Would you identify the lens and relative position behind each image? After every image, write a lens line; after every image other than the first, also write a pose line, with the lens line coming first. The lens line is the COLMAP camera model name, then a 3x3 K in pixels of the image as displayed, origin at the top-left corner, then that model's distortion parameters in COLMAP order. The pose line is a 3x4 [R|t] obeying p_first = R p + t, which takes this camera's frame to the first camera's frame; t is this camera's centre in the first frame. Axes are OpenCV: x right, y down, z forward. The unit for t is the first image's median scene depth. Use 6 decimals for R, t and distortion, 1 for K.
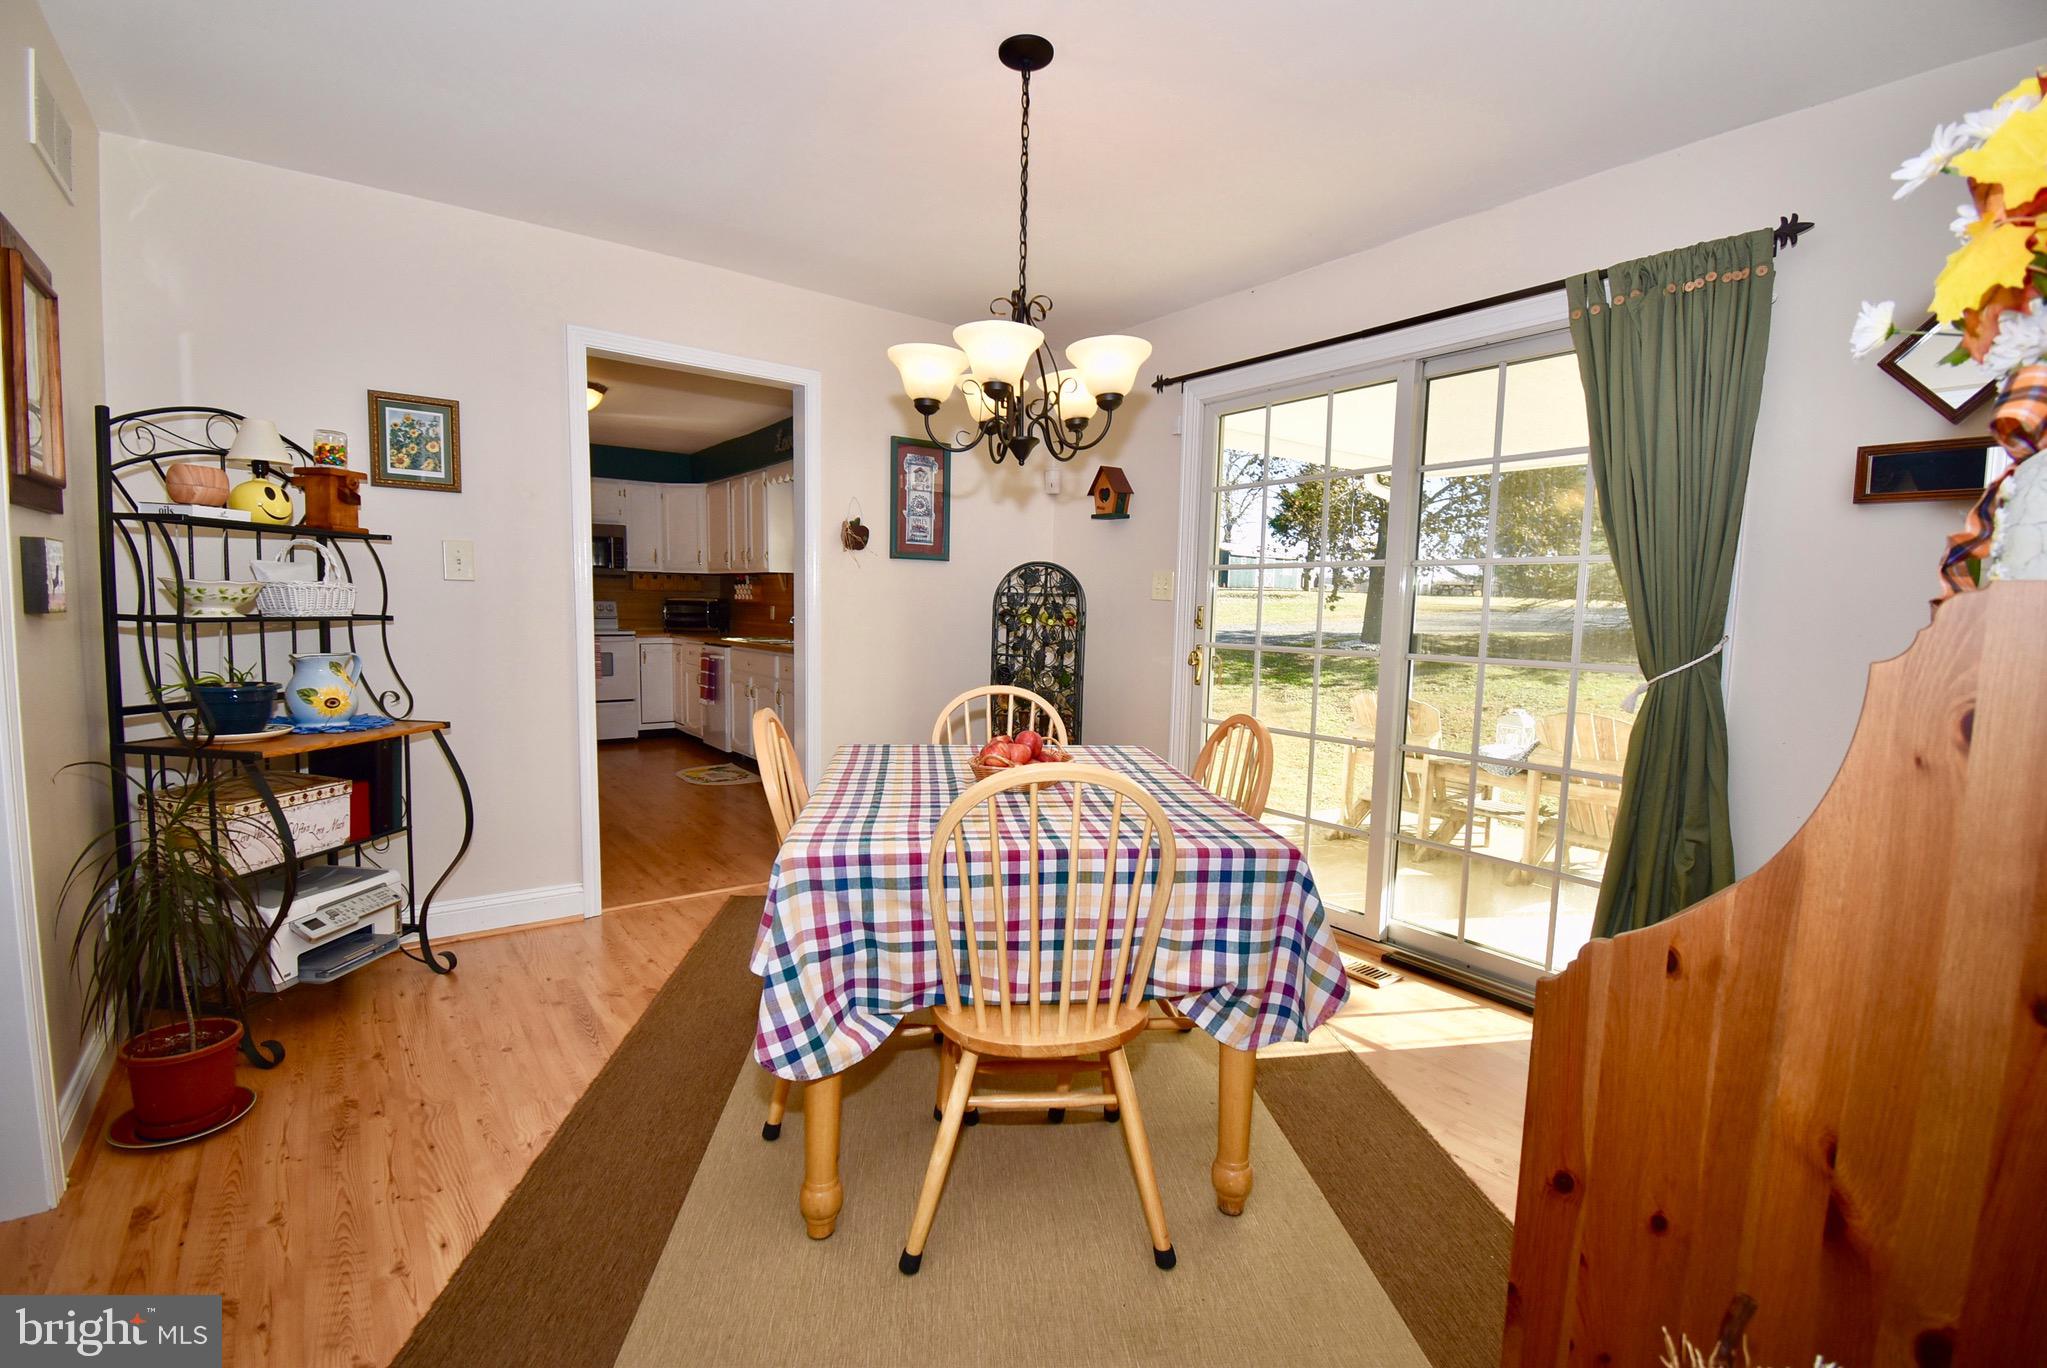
lens RADIAL K [[898.8, 0, 1022.0], [0, 898.8, 693.4], [0, 0, 1]] dist [0.018243, -0.024519]
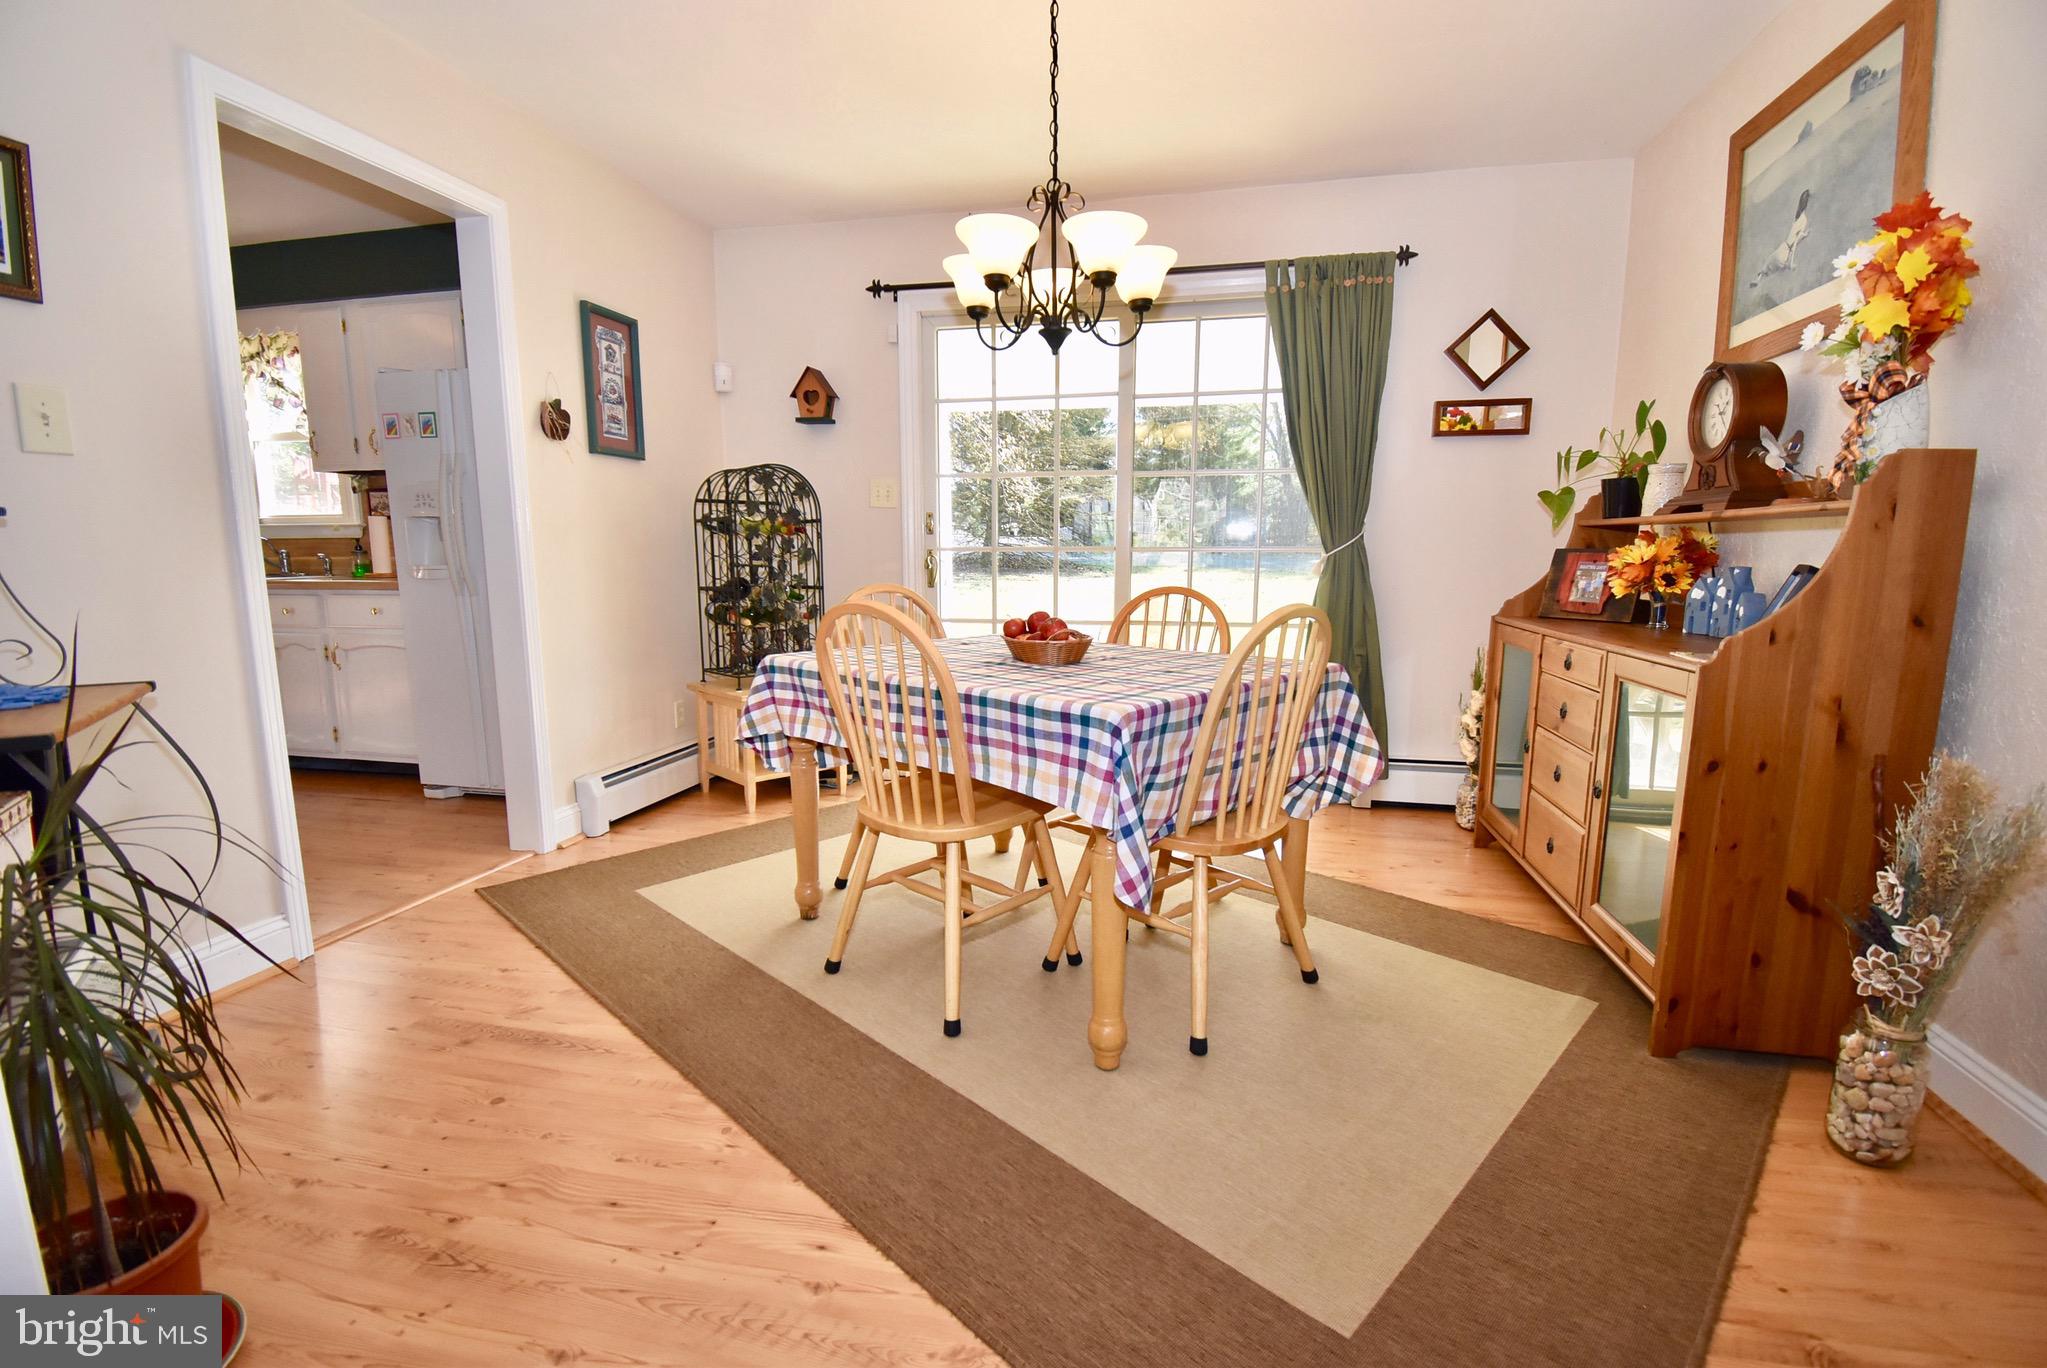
lens RADIAL K [[898.8, 0, 1022.0], [0, 898.8, 693.4], [0, 0, 1]] dist [0.018243, -0.024519]
pose [[0.762986, -0.121636, 0.634867, -0.675388], [0.077926, 0.992281, 0.096462, 0.032920], [-0.641700, -0.024126, 0.766576, 0.183061]]
